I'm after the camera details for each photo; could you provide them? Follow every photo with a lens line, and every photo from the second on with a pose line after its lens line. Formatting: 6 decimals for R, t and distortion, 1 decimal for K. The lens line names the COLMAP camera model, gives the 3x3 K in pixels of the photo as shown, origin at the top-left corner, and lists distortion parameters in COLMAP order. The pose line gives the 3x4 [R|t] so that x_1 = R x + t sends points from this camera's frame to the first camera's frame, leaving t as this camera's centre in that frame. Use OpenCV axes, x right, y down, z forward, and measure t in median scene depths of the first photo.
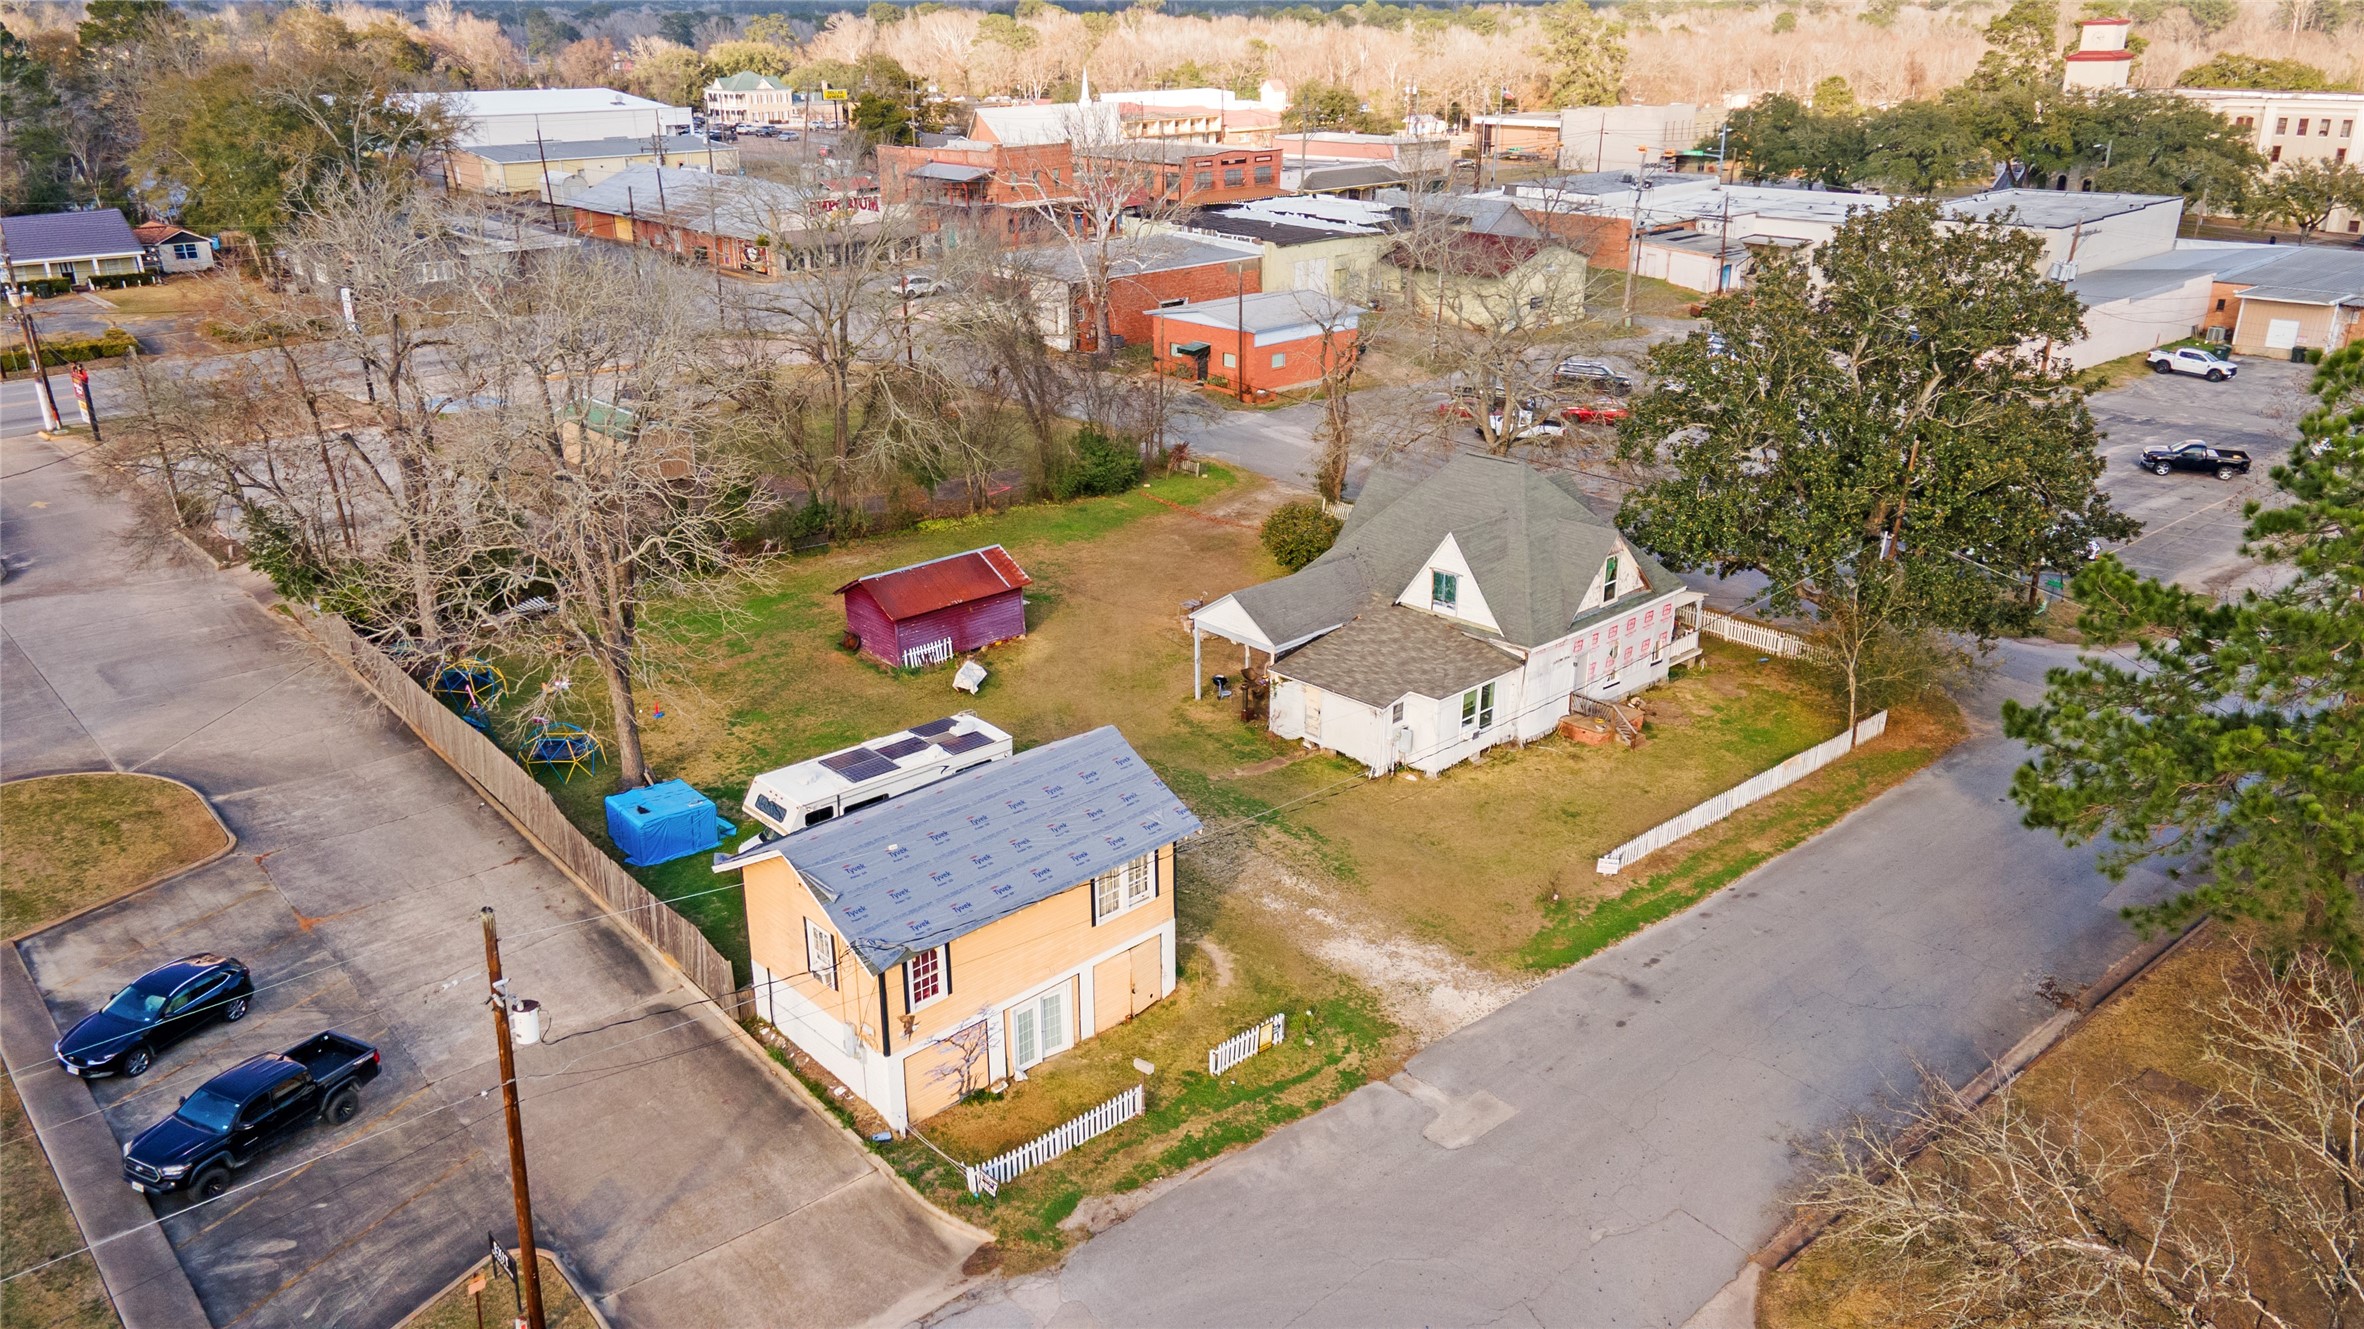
lens RADIAL K [[1698.7, 0, 1167.5], [0, 1698.7, 663.8], [0, 0, 1]] dist [0.053385, 0.001493]
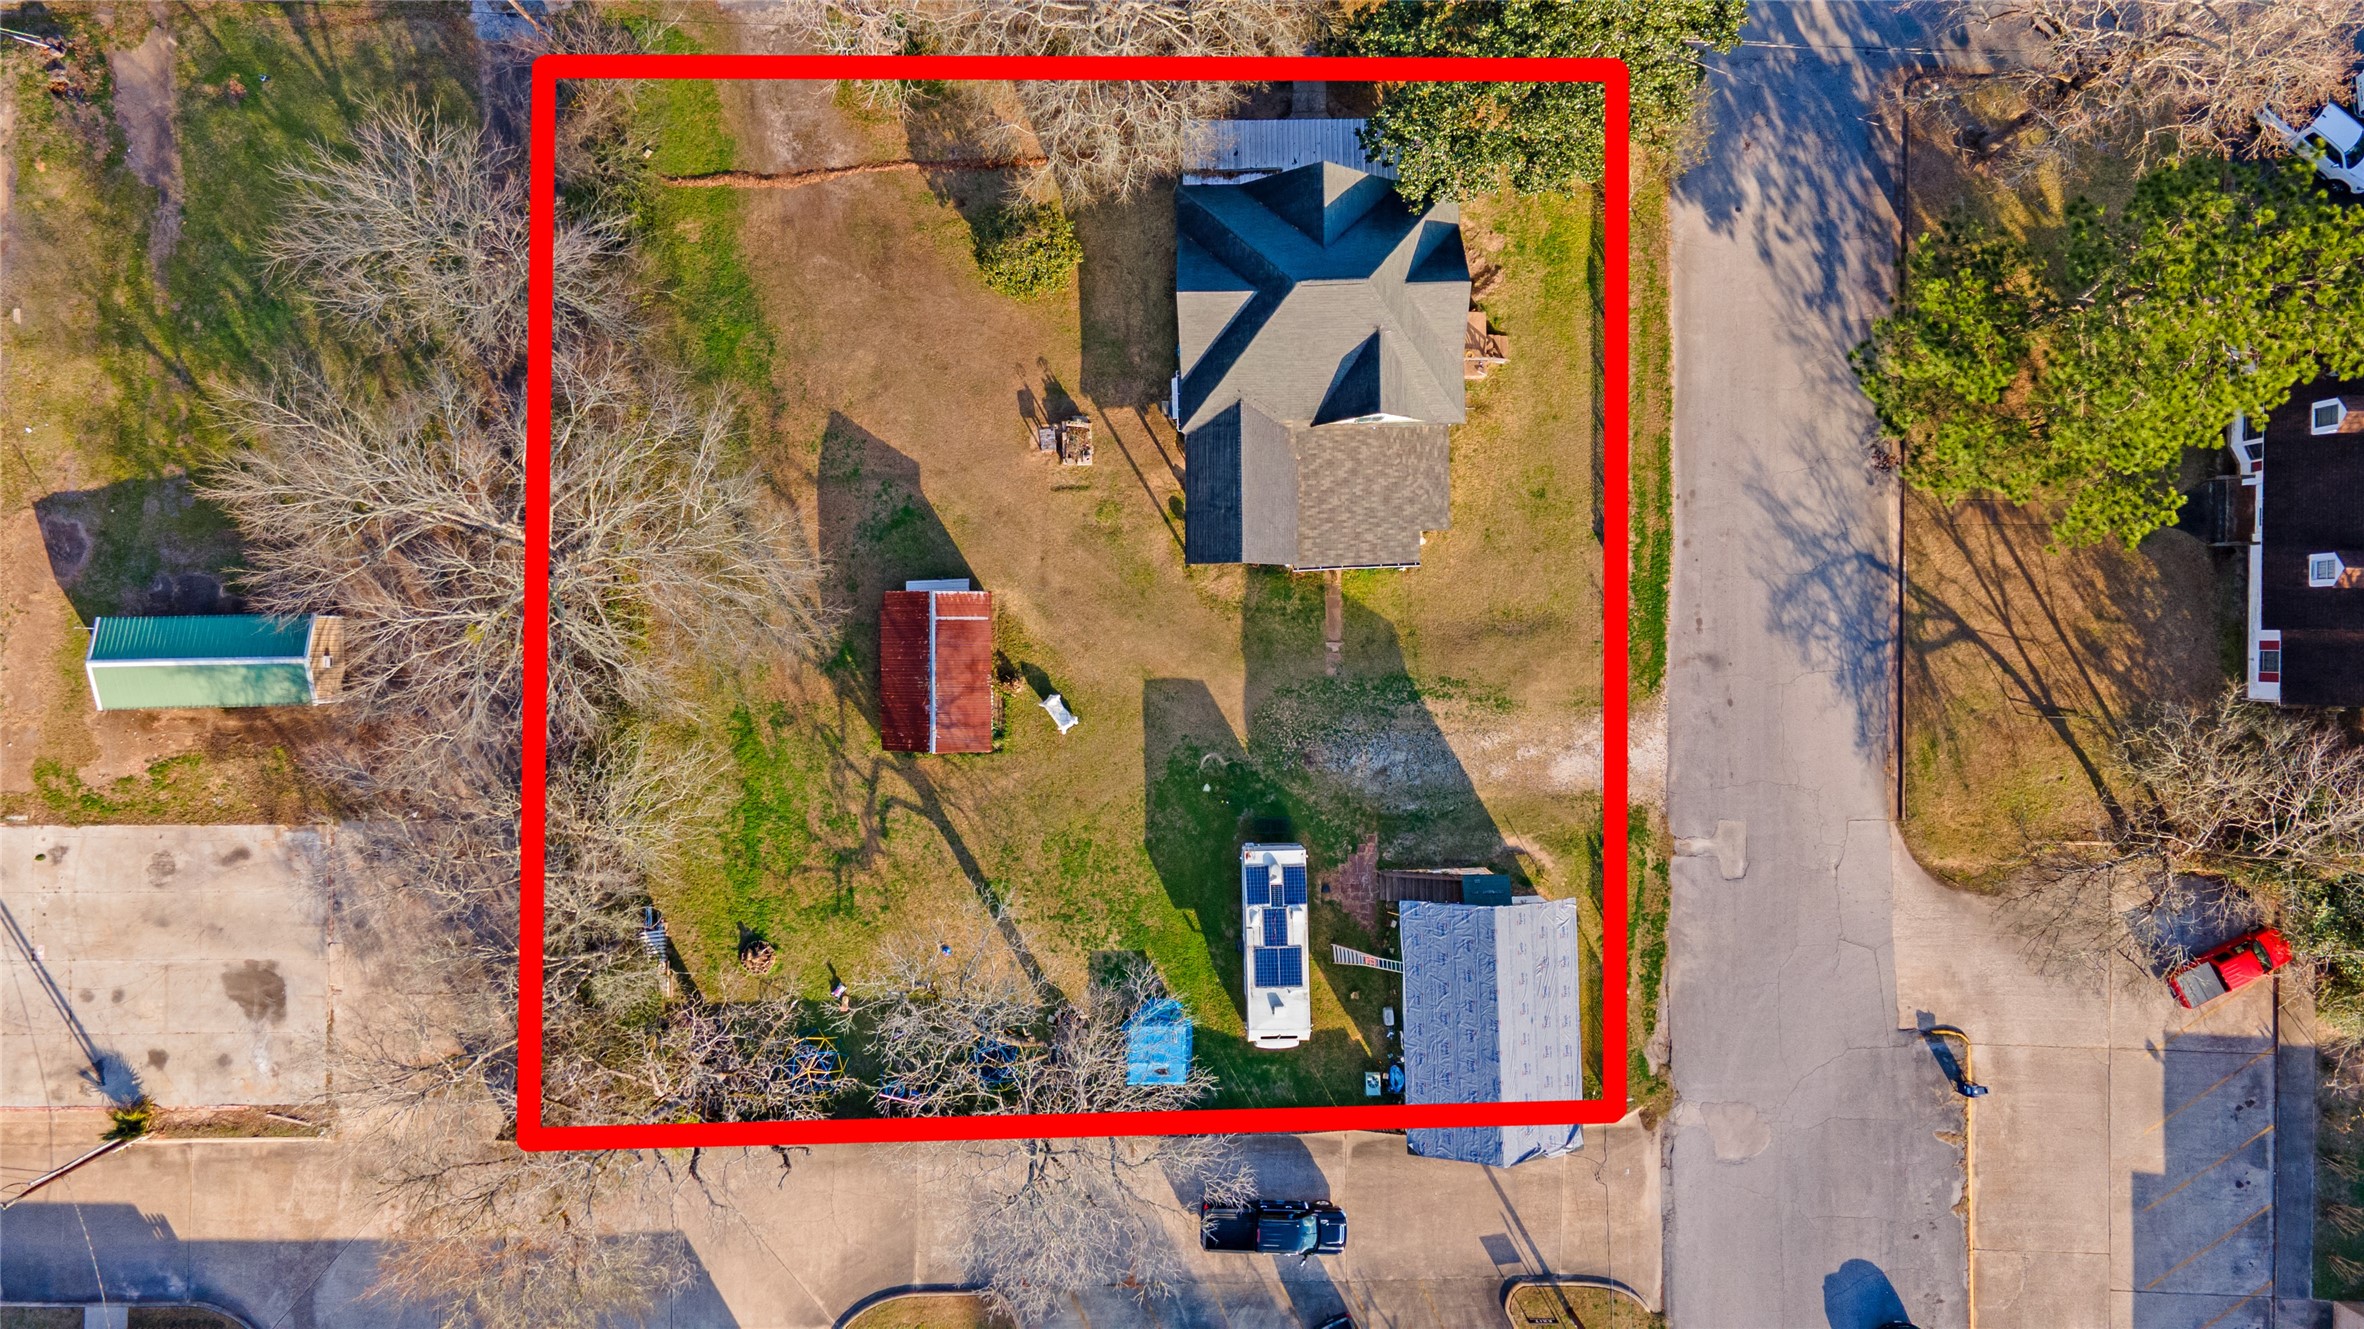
lens RADIAL K [[1698.7, 0, 1167.5], [0, 1698.7, 663.8], [0, 0, 1]] dist [0.053385, 0.001493]
pose [[0.659260, -0.751874, -0.007863, -0.046791], [0.280264, 0.236012, 0.930457, -1.376614], [-0.697730, -0.615617, 0.366316, 0.744190]]
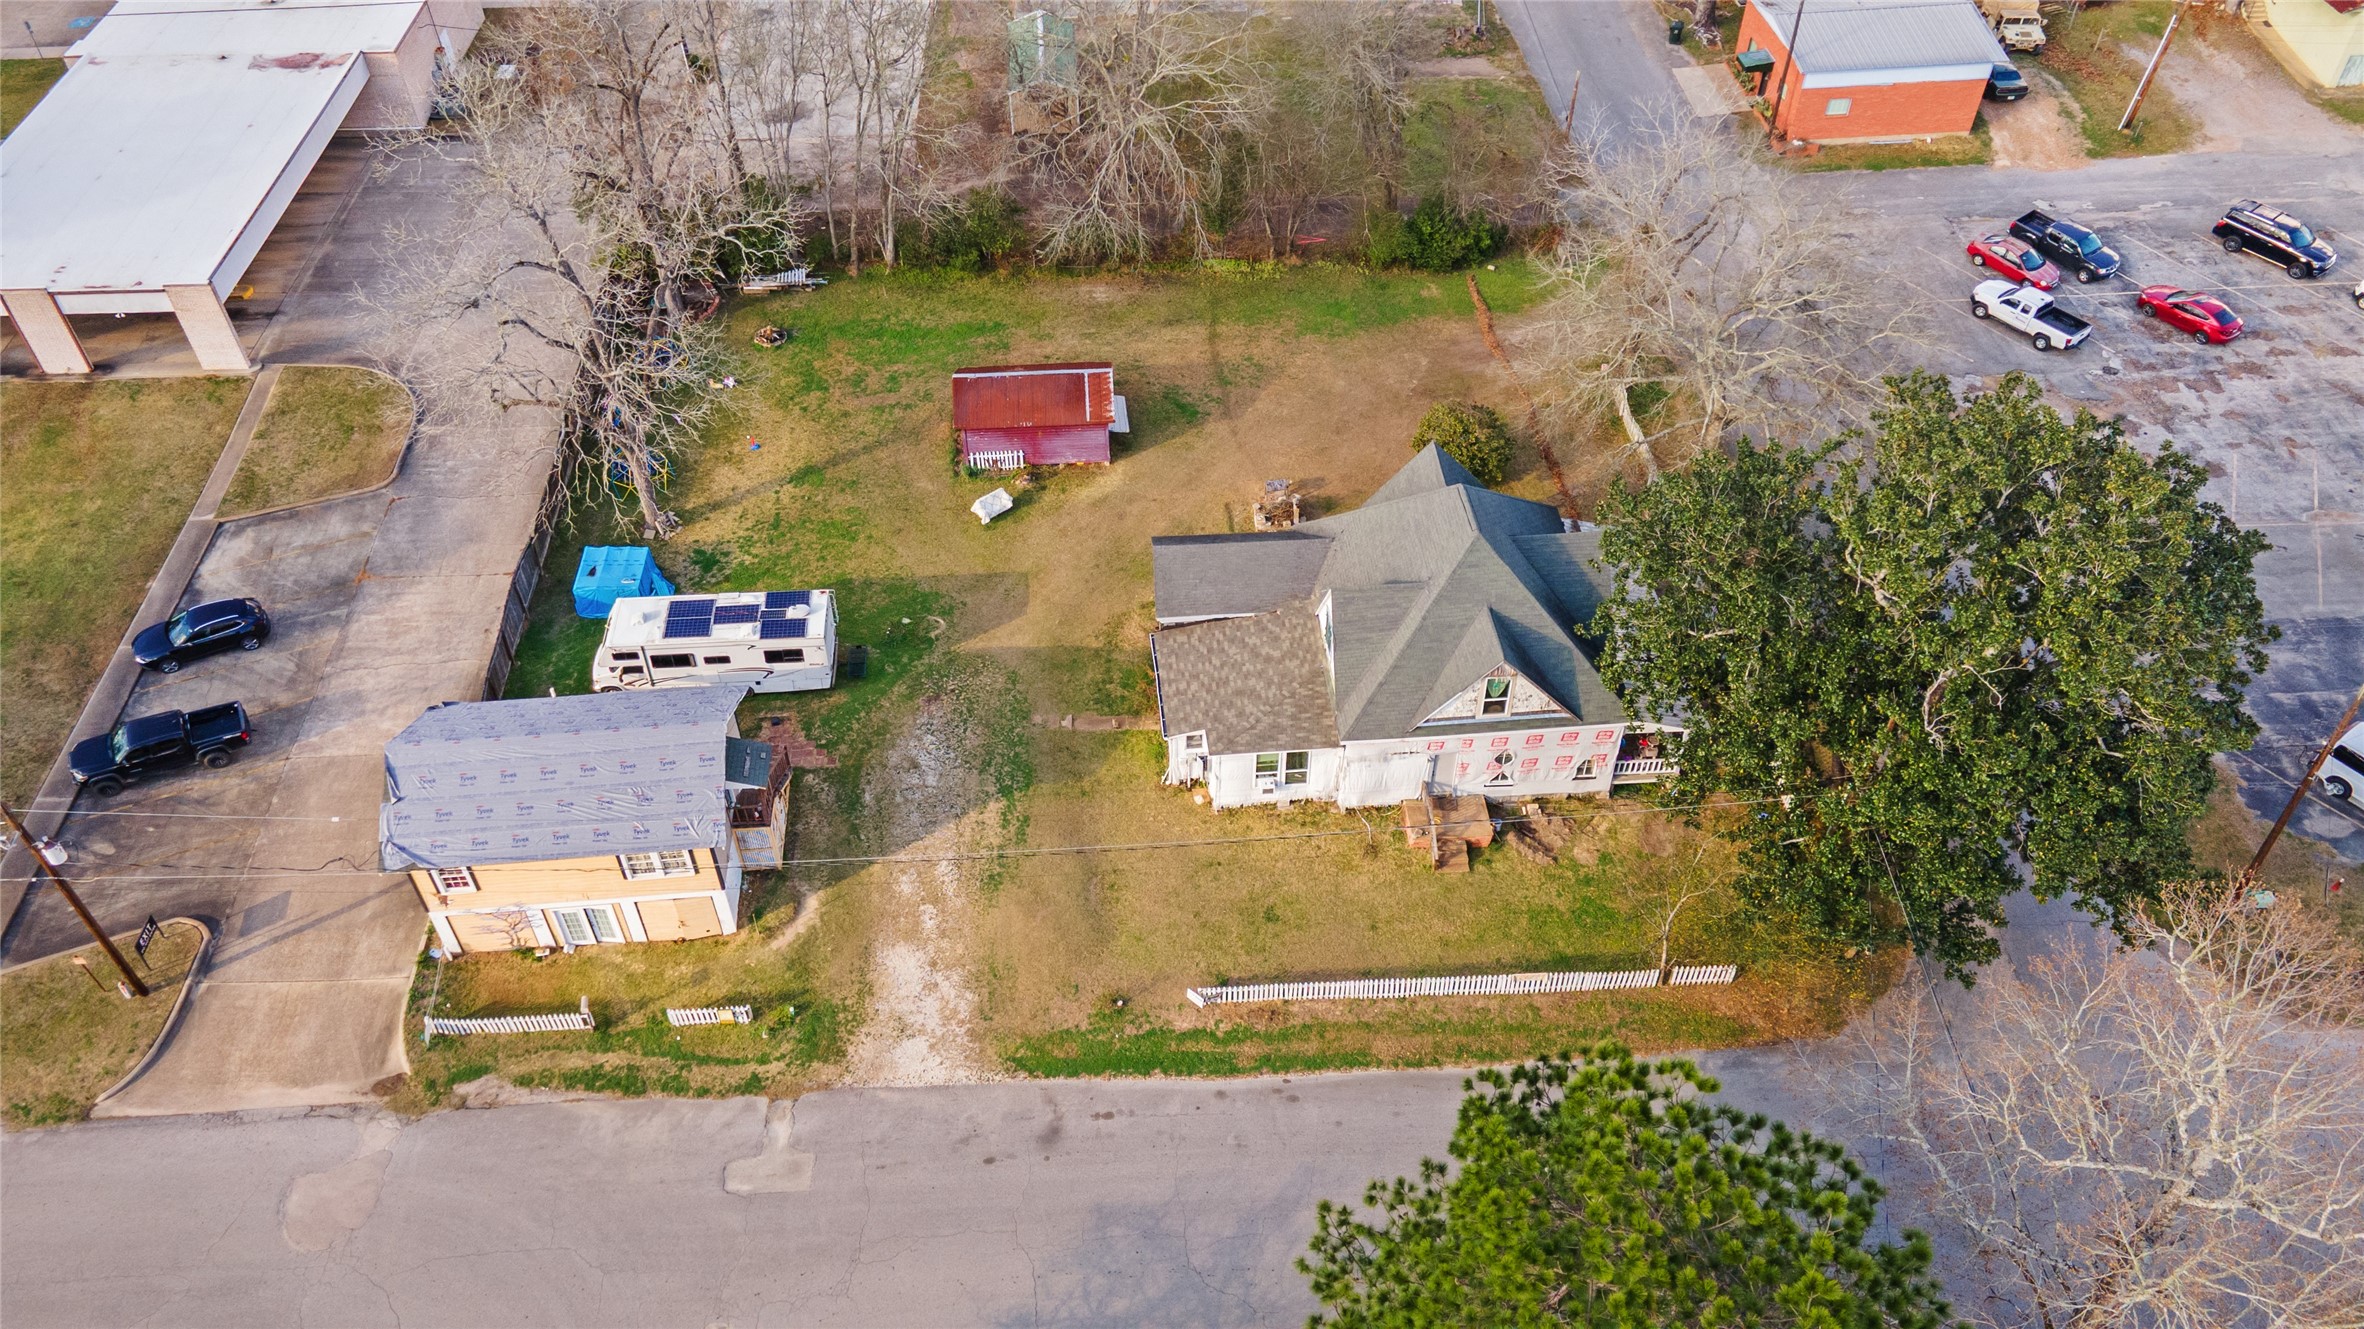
lens RADIAL K [[1698.7, 0, 1167.5], [0, 1698.7, 663.8], [0, 0, 1]] dist [0.053385, 0.001493]
pose [[0.785178, 0.425395, -0.450038, 0.667762], [-0.218548, 0.870312, 0.441355, -0.541996], [0.579424, -0.248188, 0.776319, 0.268967]]
